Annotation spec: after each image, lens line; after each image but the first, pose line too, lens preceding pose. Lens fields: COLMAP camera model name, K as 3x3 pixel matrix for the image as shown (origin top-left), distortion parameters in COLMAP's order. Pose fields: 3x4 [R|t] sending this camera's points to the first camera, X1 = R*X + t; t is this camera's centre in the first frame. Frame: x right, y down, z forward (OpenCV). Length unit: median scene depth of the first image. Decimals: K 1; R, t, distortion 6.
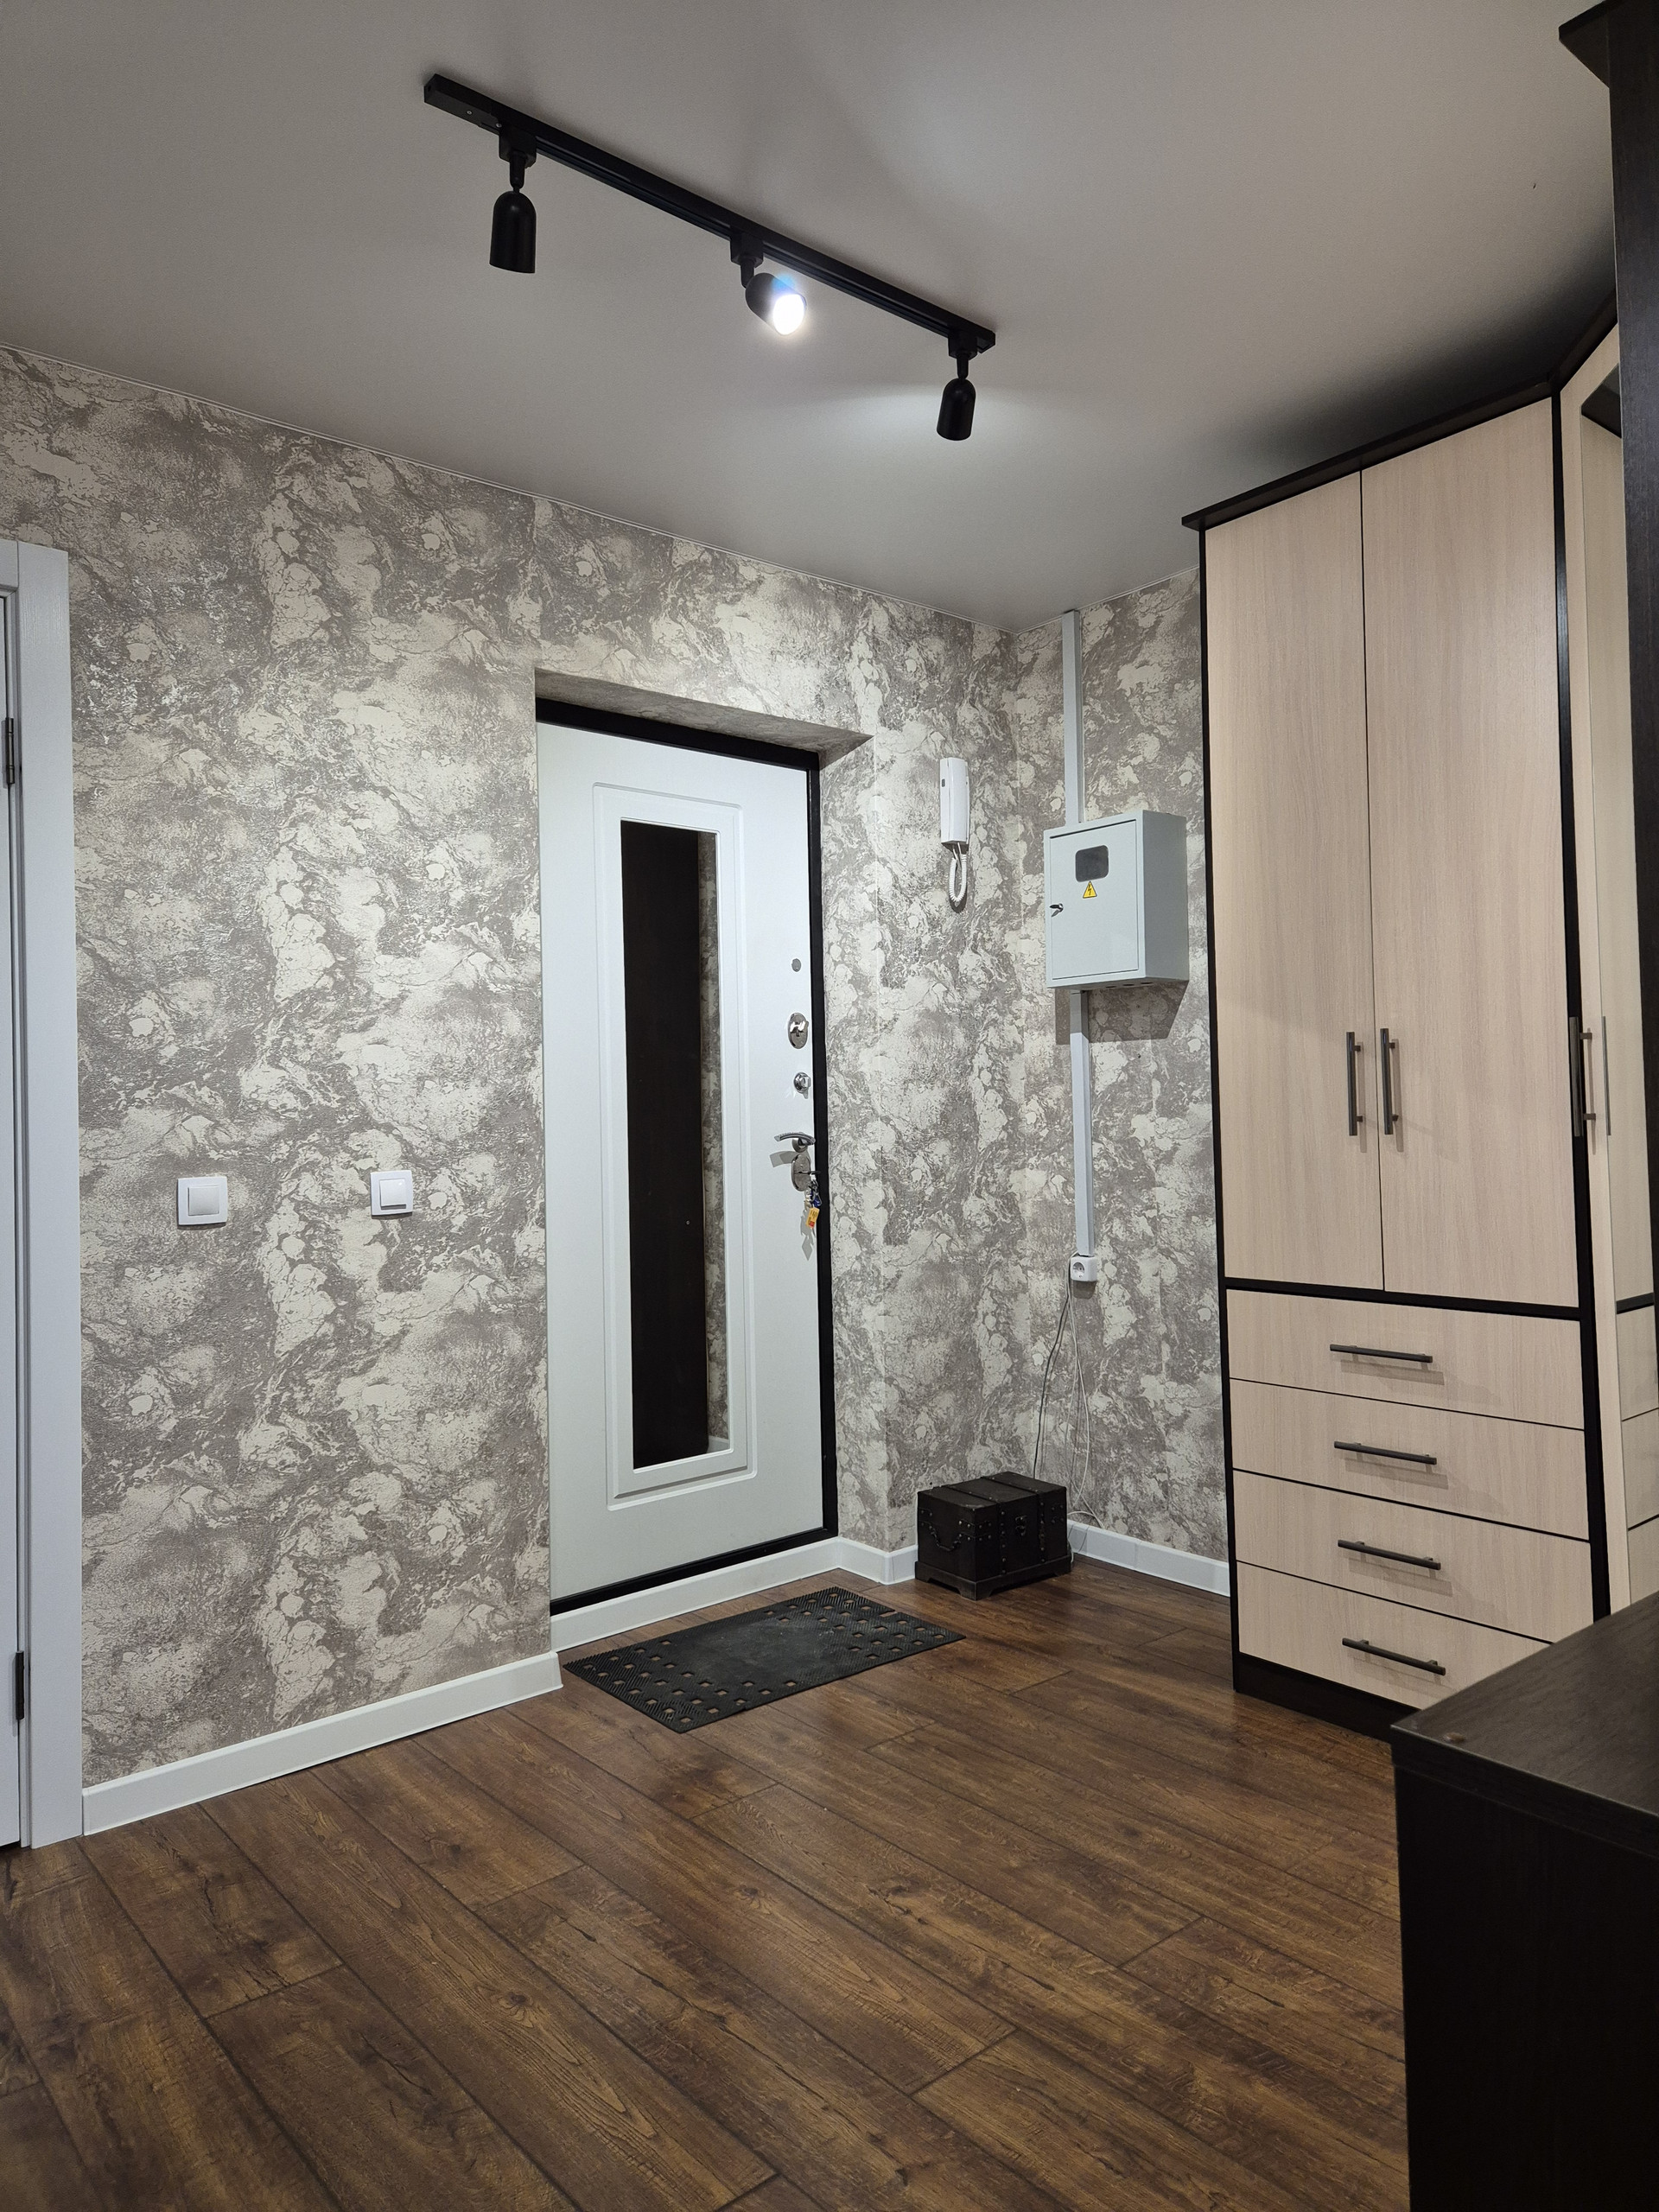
lens RADIAL K [[1492.3, 0, 828.1], [0, 1492.3, 1089.6], [0, 0, 1]] dist [0.074113, -0.060918]
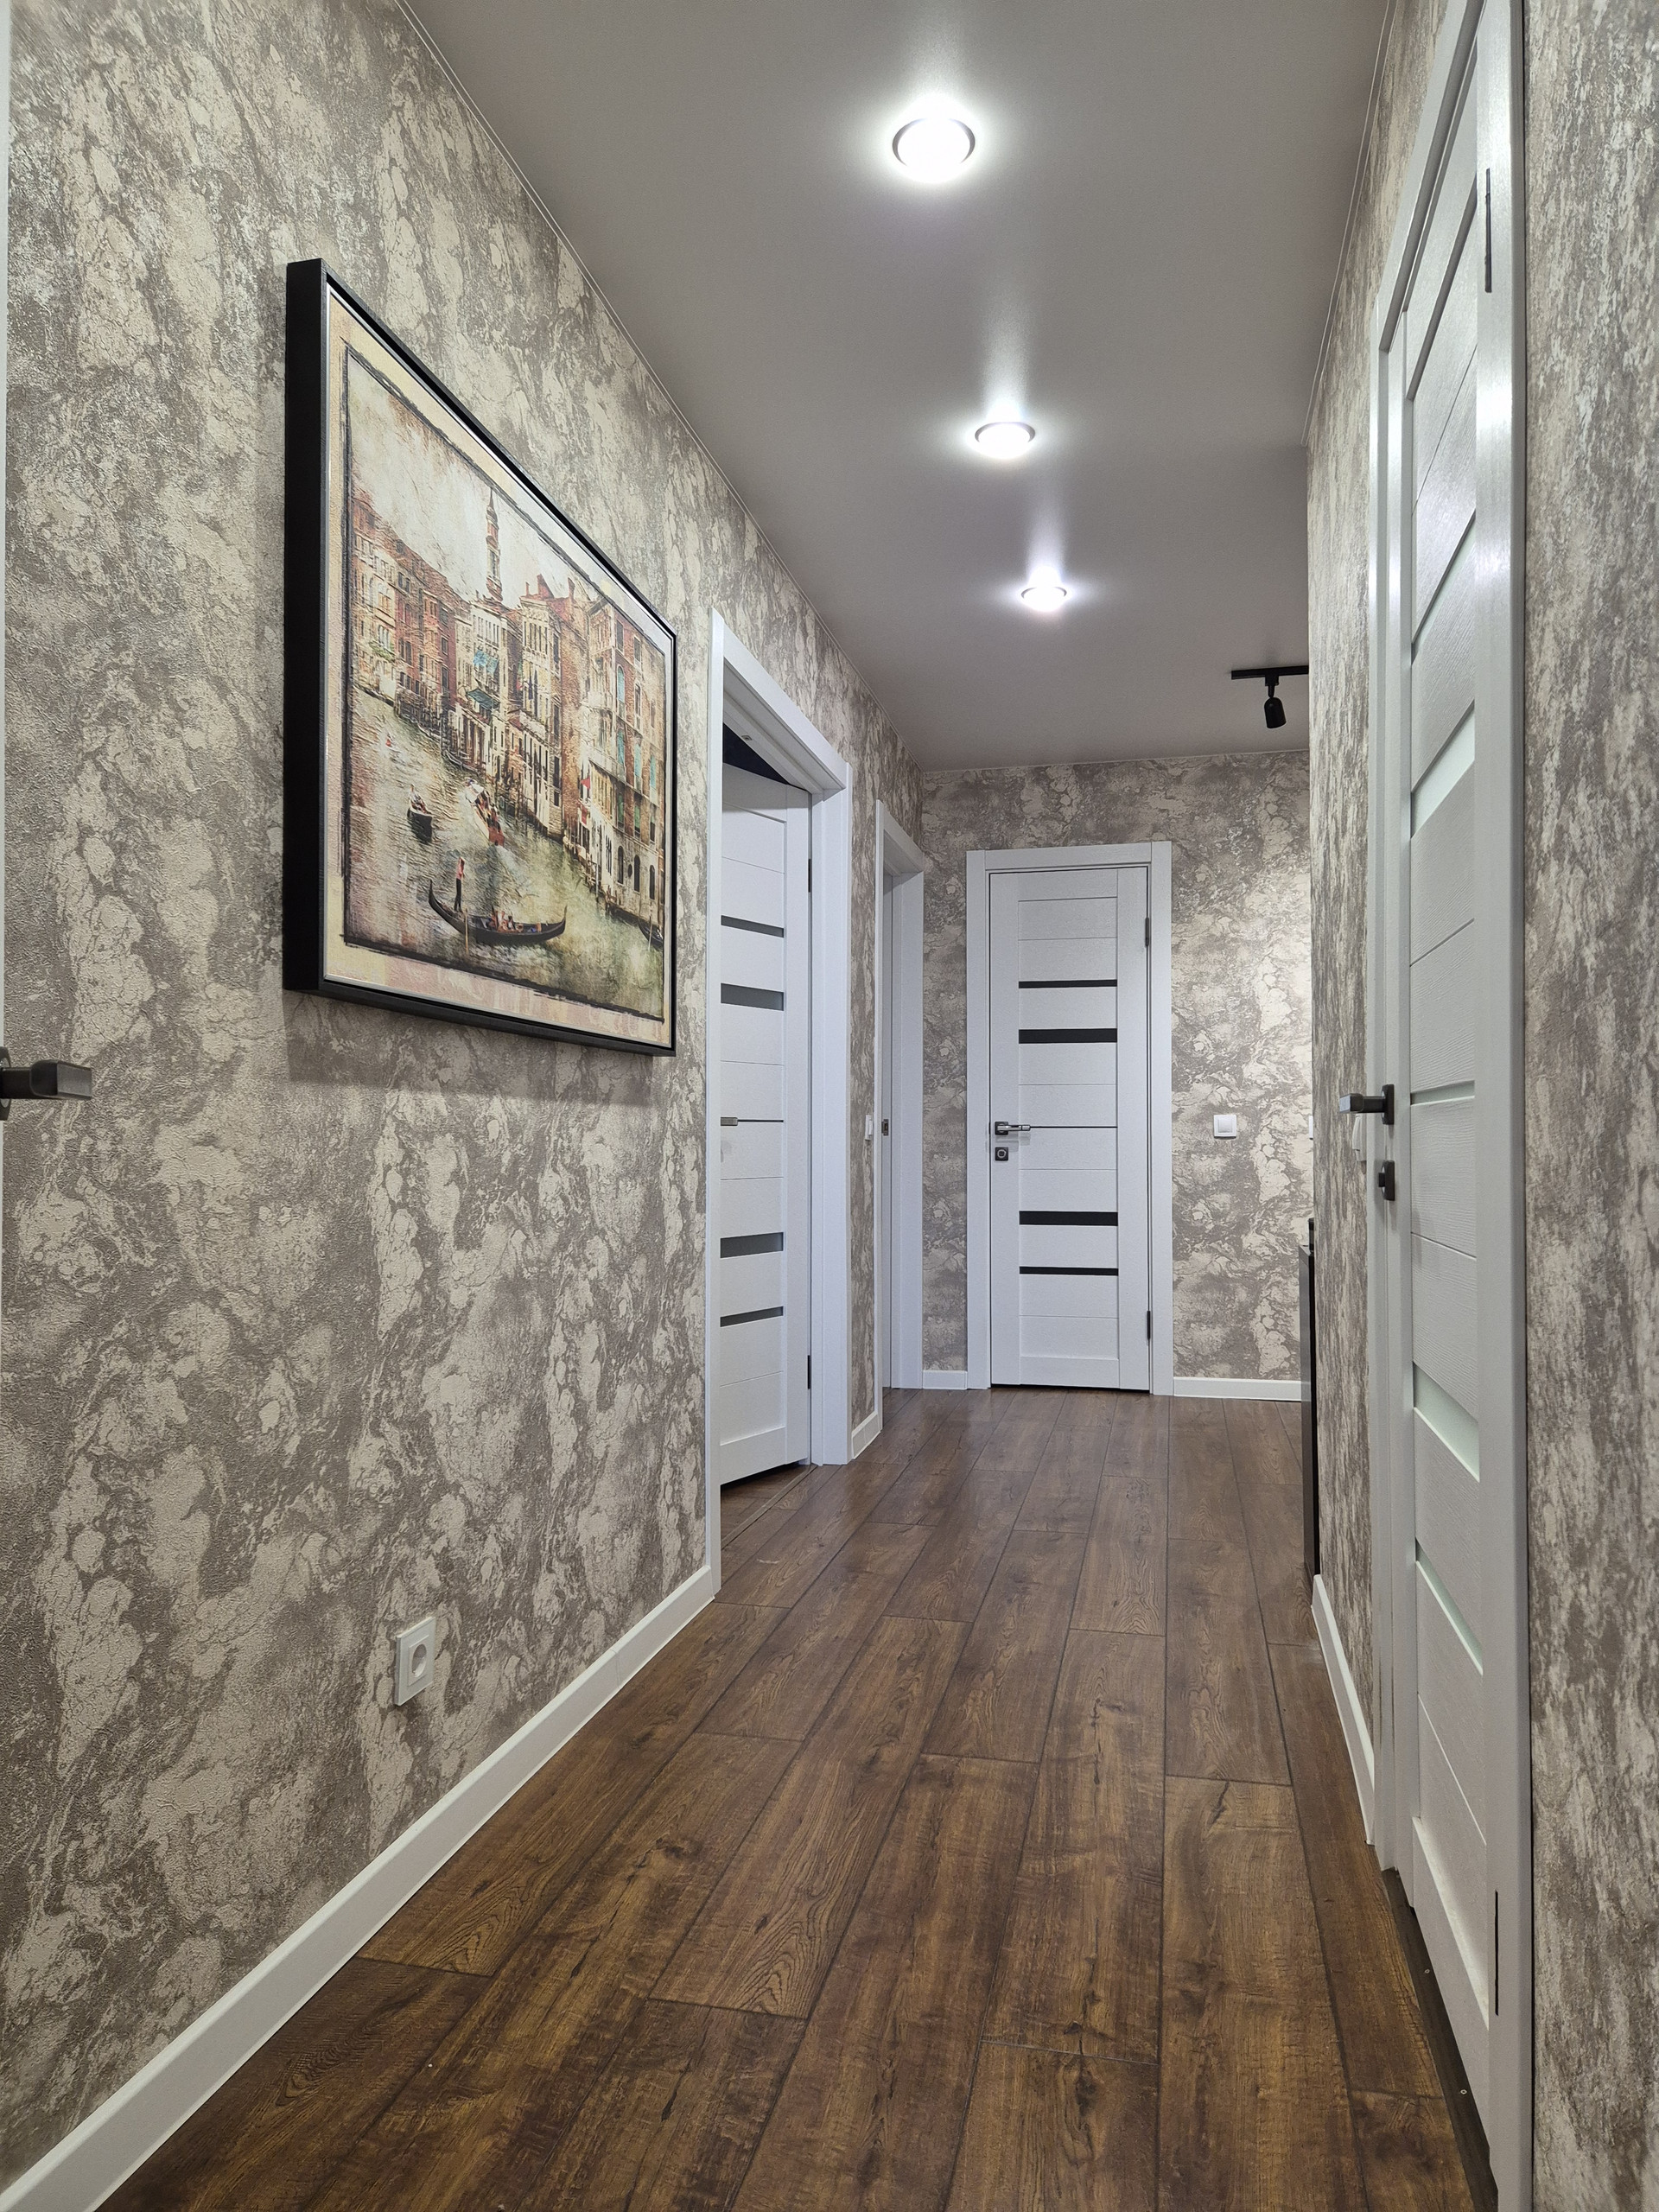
lens RADIAL K [[1492.3, 0, 829.0], [0, 1492.3, 1100.1], [0, 0, 1]] dist [0.074113, -0.060918]
pose [[0.601495, 0.002293, -0.798873, 0.954372], [0.000408, 0.999995, 0.003178, 0.029203], [0.798876, -0.002237, 0.601491, -0.741410]]
